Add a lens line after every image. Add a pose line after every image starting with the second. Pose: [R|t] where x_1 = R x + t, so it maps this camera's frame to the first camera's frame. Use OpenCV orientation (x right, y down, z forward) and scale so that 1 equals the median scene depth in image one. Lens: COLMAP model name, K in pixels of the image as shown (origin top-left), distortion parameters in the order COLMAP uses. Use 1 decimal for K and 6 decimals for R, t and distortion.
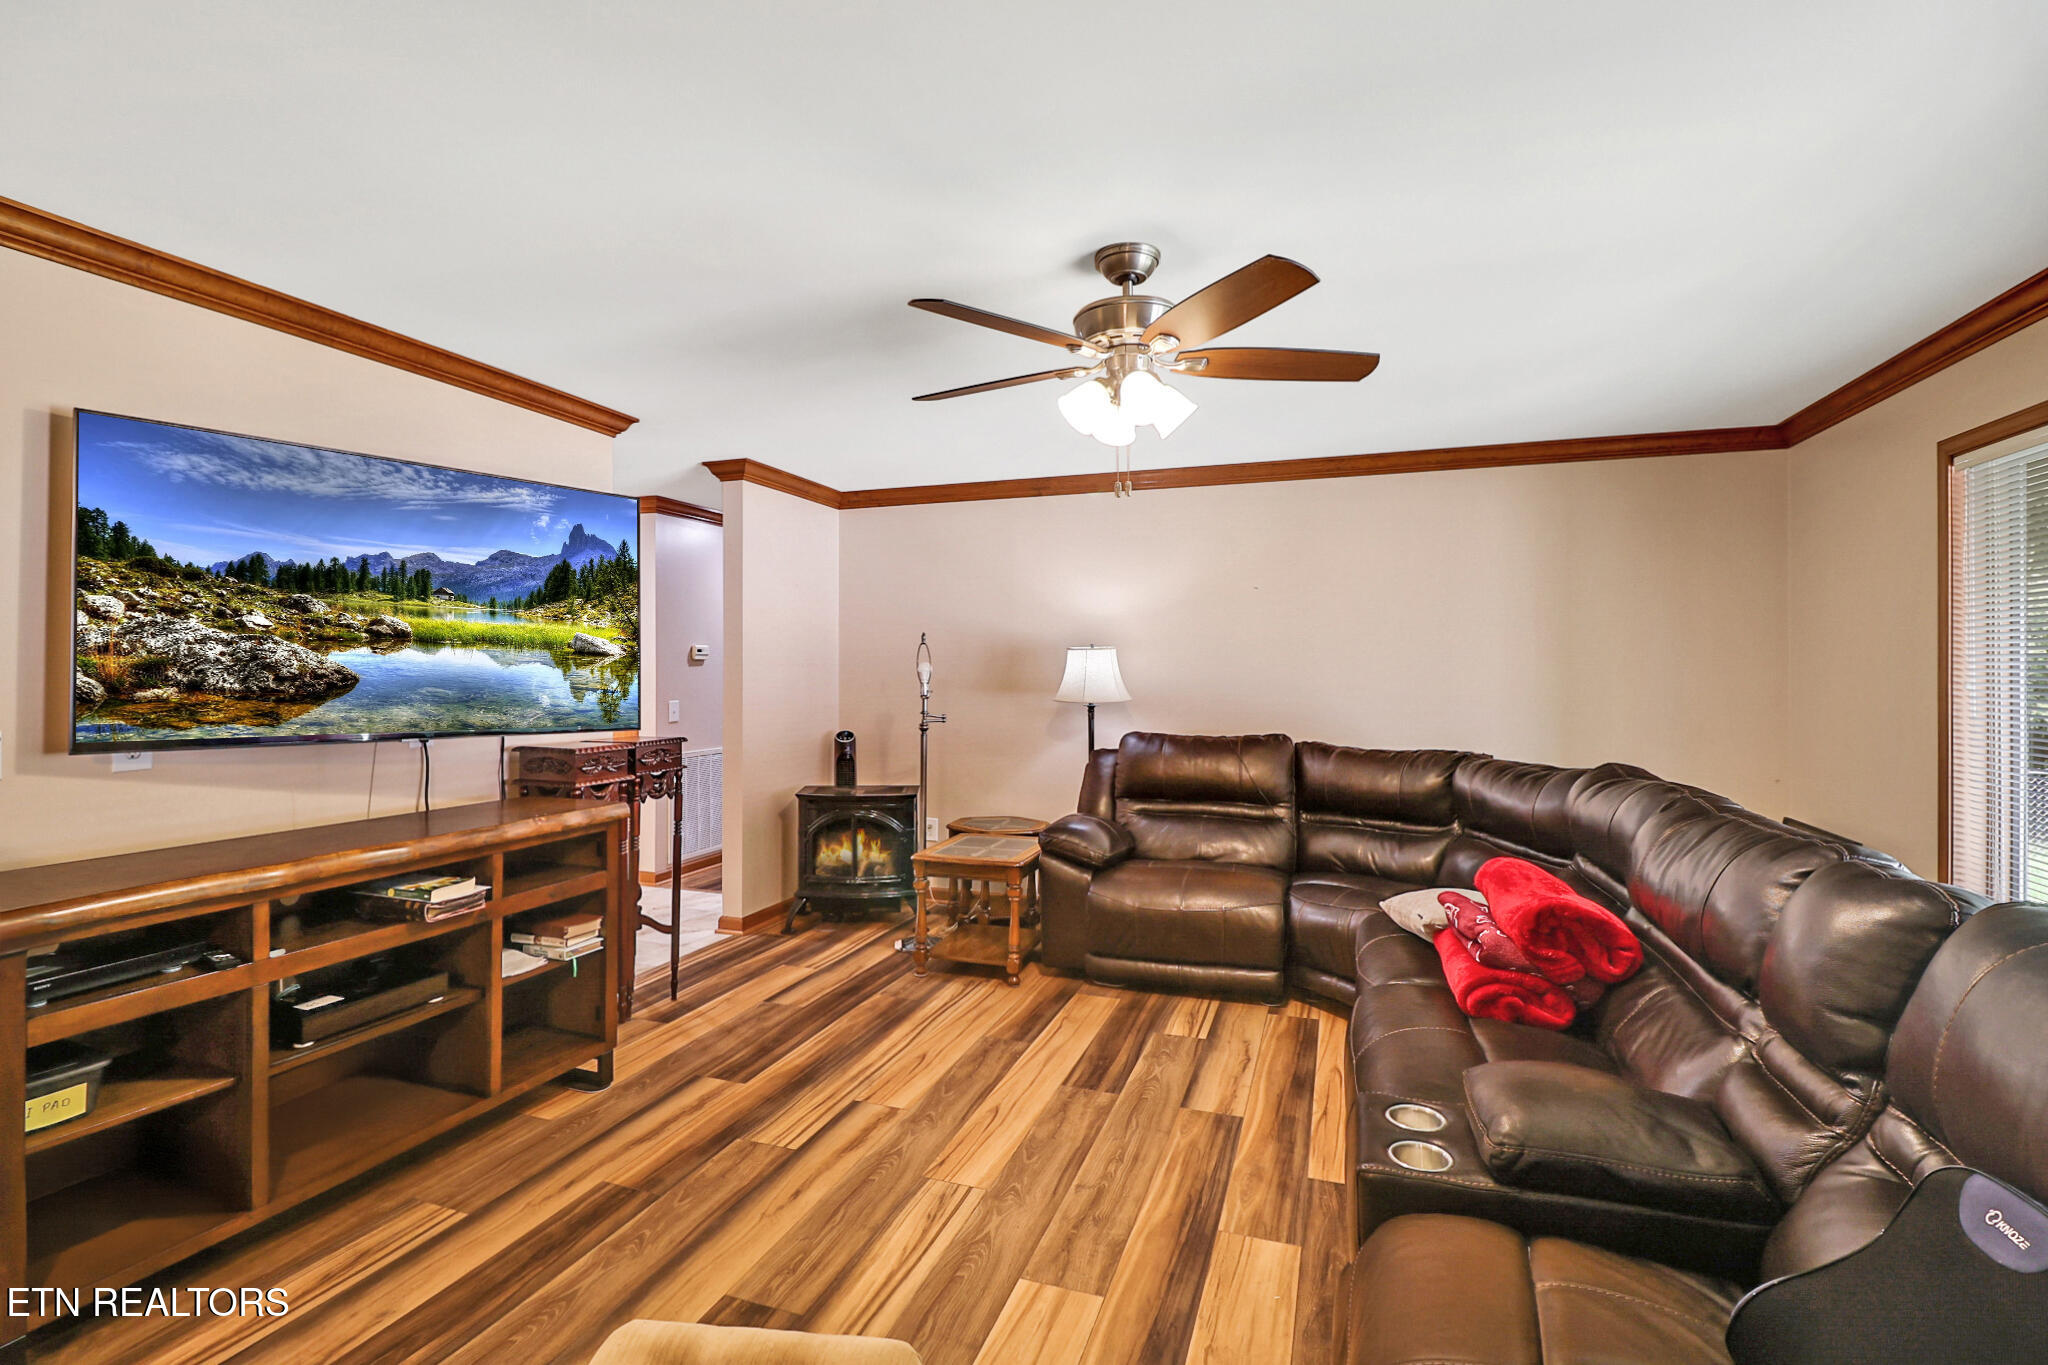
lens RADIAL K [[934.5, 0, 1015.2], [0, 934.5, 662.8], [0, 0, 1]] dist [0.004338, -0.017898]
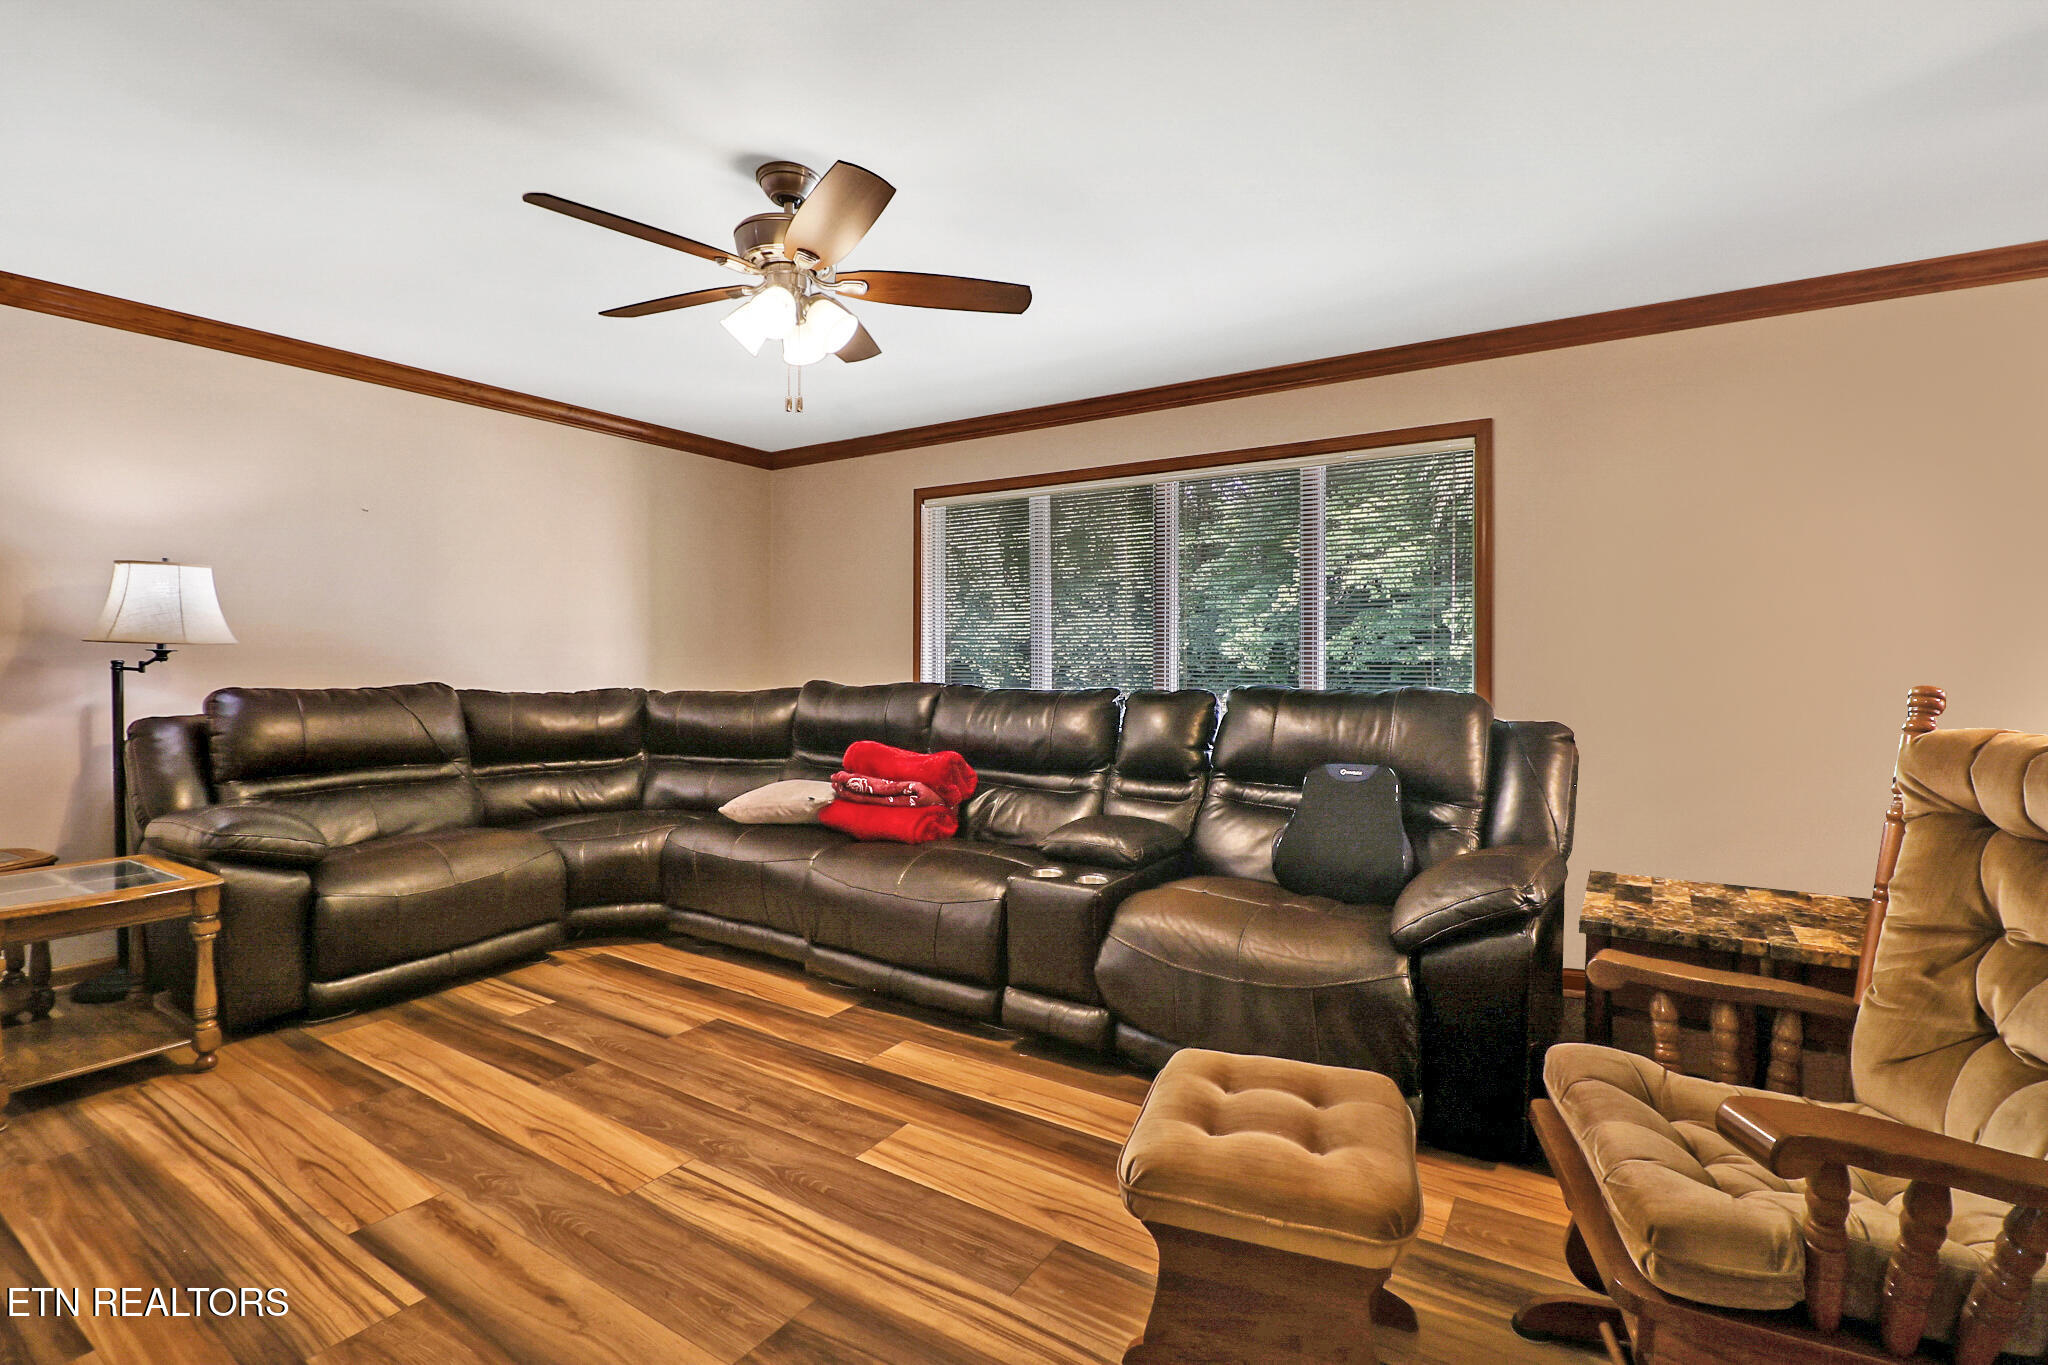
lens RADIAL K [[934.5, 0, 1015.2], [0, 934.5, 662.8], [0, 0, 1]] dist [0.004338, -0.017898]
pose [[0.229307, -0.005662, 0.973338, -0.625067], [-0.008619, 0.999932, 0.007847, 0.065837], [-0.973316, -0.010189, 0.229242, 0.387949]]
